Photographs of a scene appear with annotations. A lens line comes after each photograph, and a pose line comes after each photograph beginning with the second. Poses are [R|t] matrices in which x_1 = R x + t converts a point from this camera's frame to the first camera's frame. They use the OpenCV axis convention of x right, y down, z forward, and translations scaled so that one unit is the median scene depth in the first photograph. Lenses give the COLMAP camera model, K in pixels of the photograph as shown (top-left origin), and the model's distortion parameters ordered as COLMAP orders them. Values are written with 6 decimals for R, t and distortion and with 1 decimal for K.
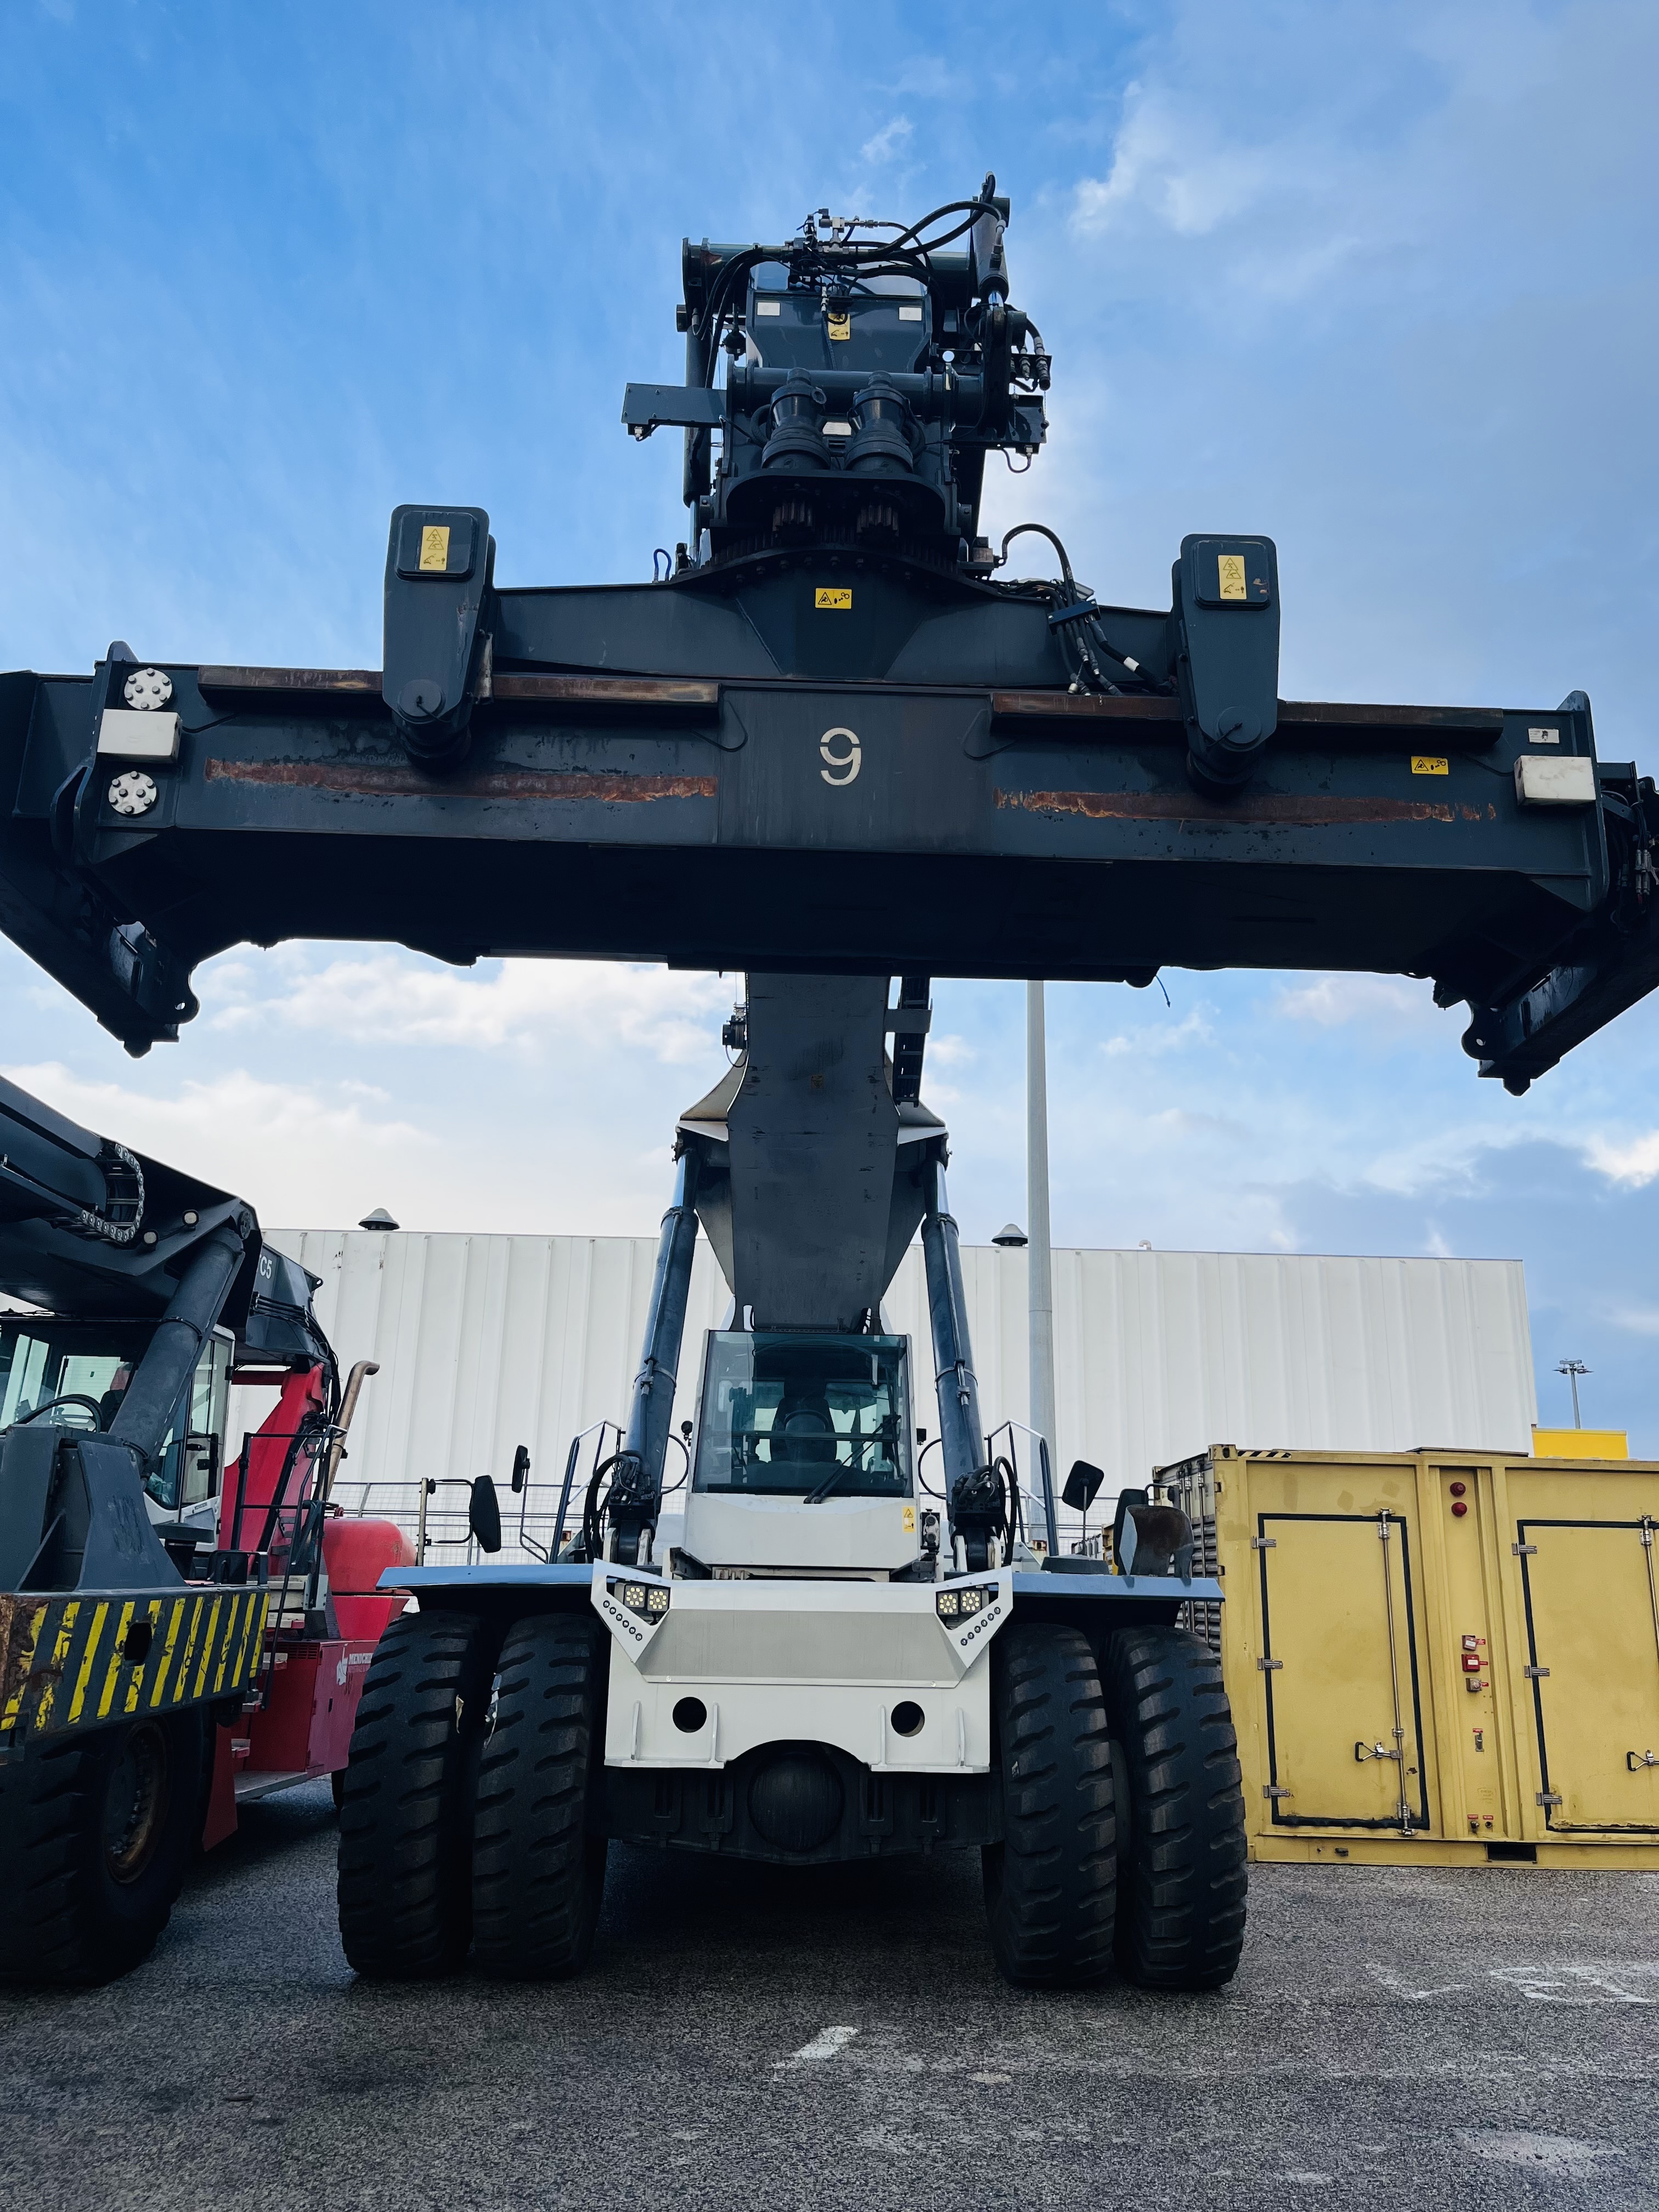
lens RADIAL K [[1674.8, 0, 829.5], [0, 1674.8, 1106.0], [0, 0, 1]] dist [0.028493, -0.004820]
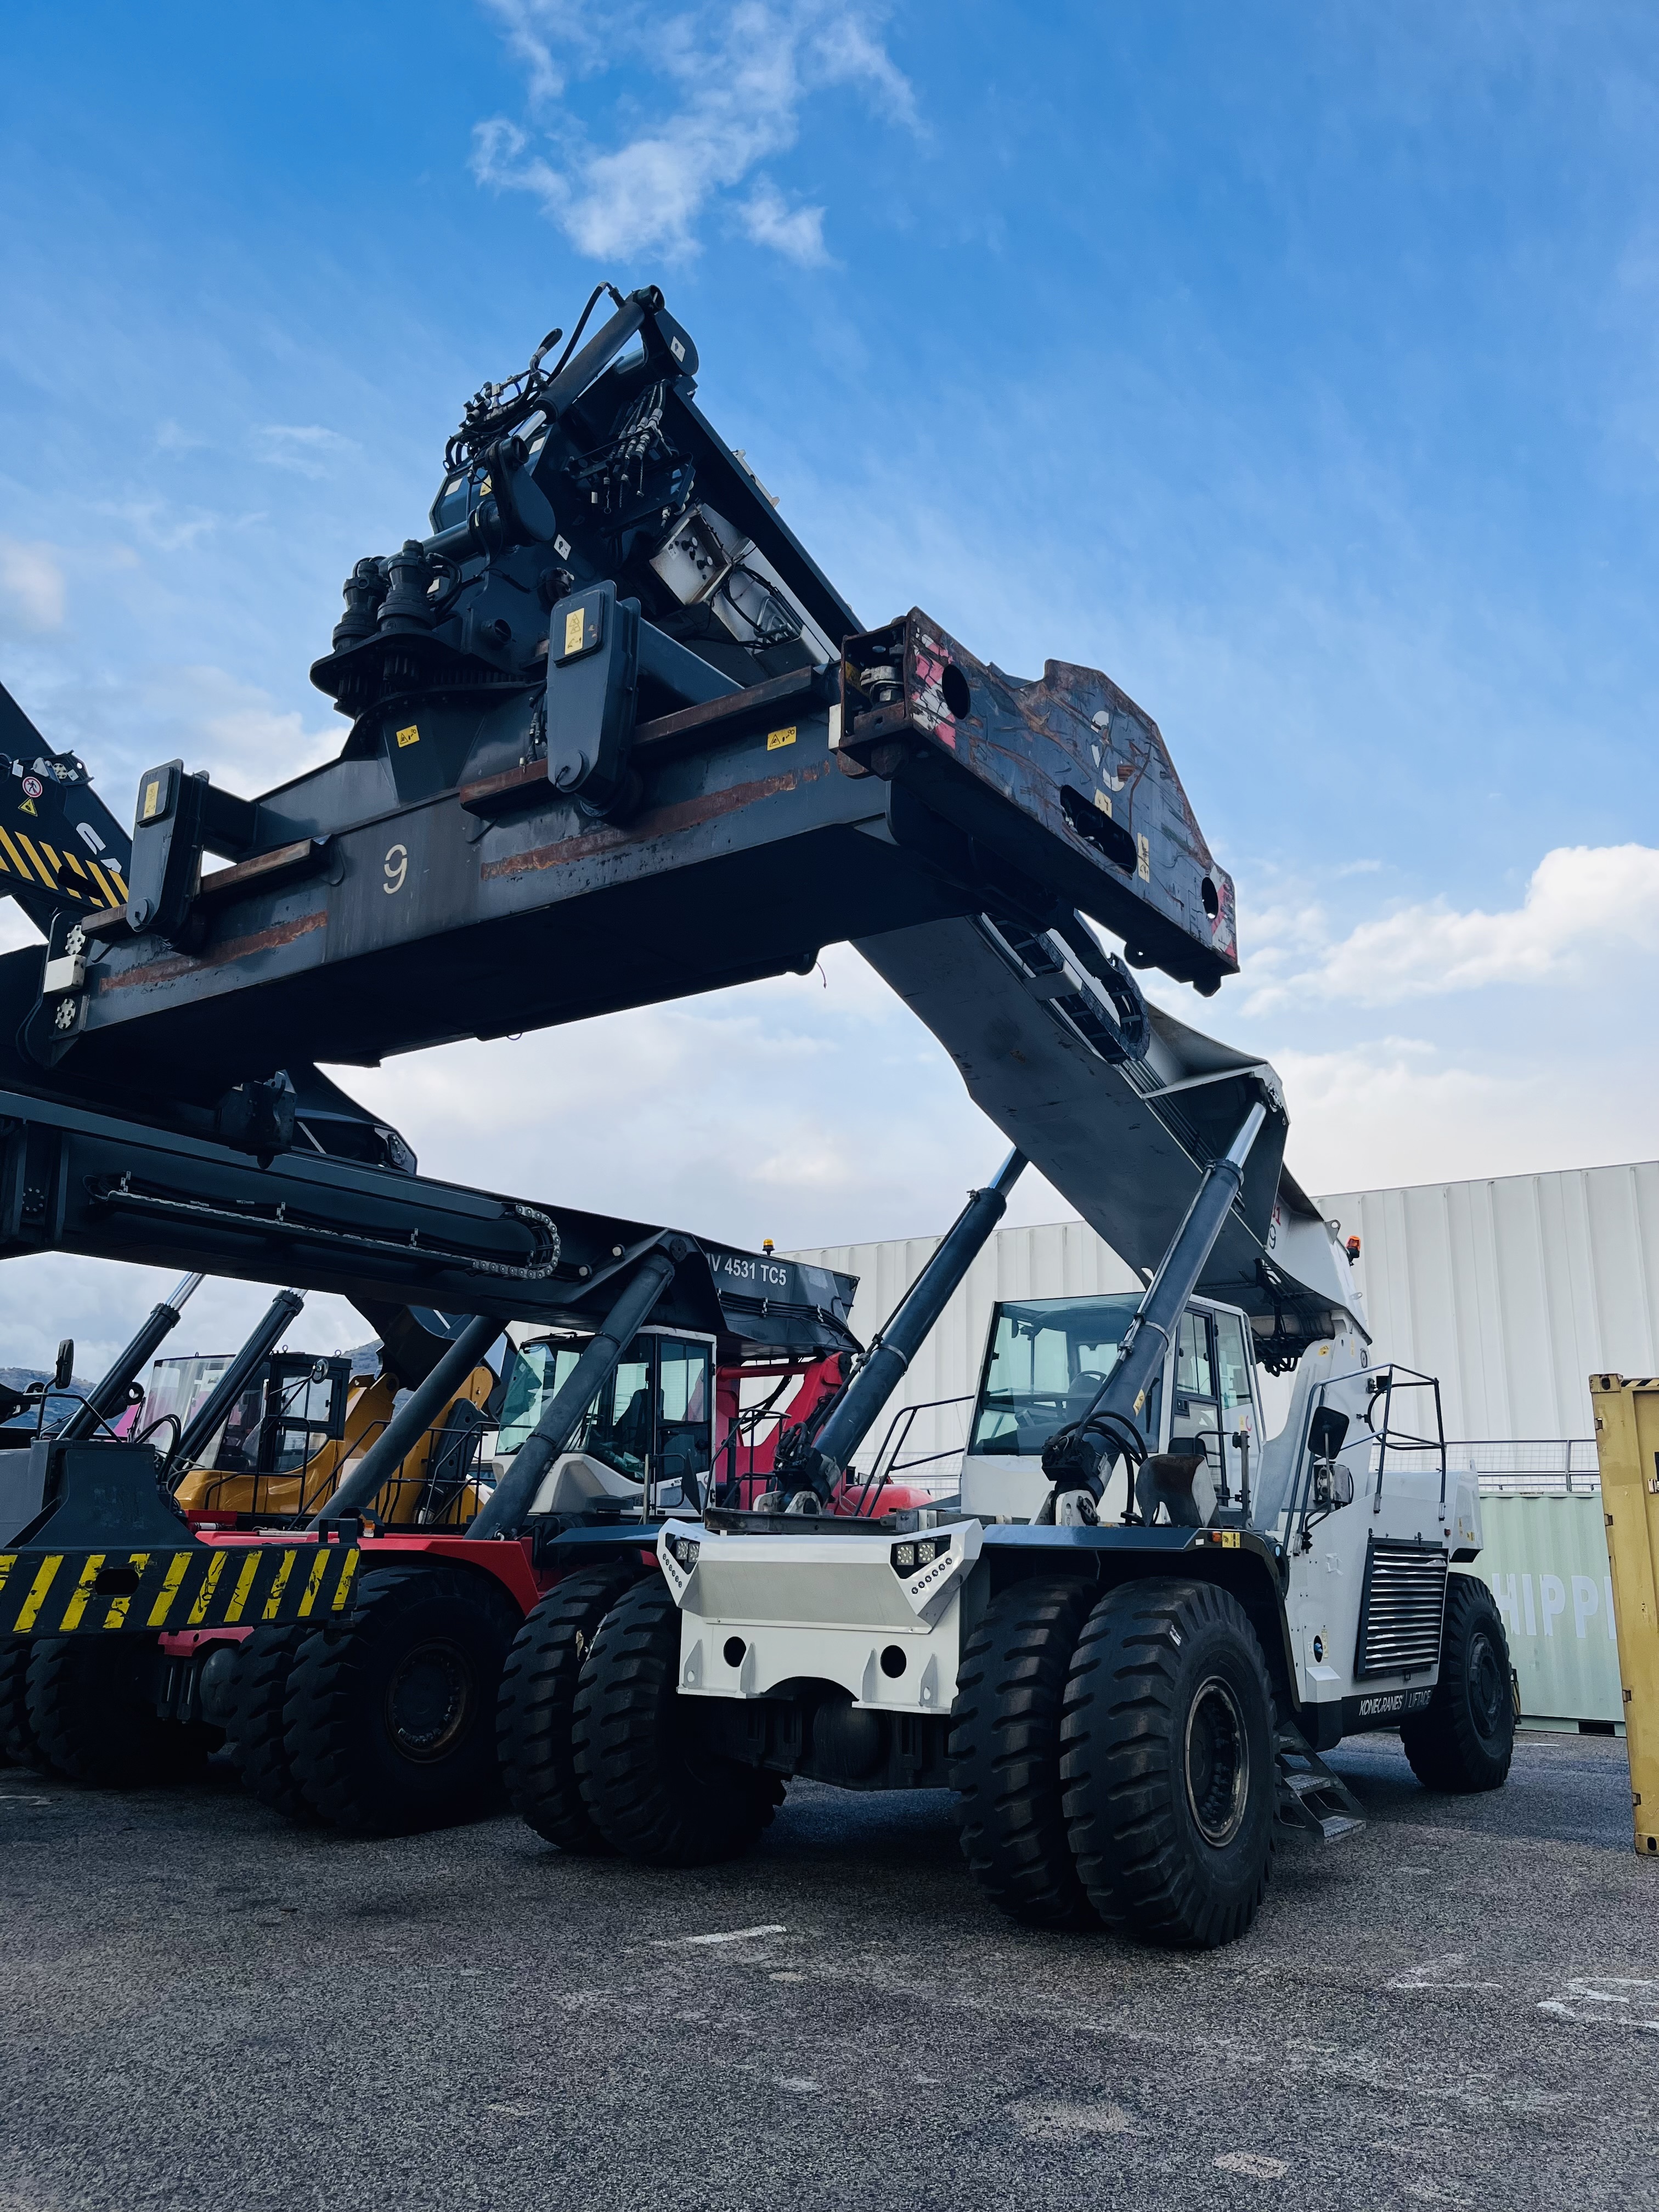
lens RADIAL K [[1661.7, 0, 822.5], [0, 1661.7, 1099.0], [0, 0, 1]] dist [0.055886, -0.084467]
pose [[0.800505, -0.162919, -0.576758, 0.685795], [0.171674, 0.984350, -0.039781, 0.044229], [0.574213, -0.067169, 0.815946, 0.123810]]
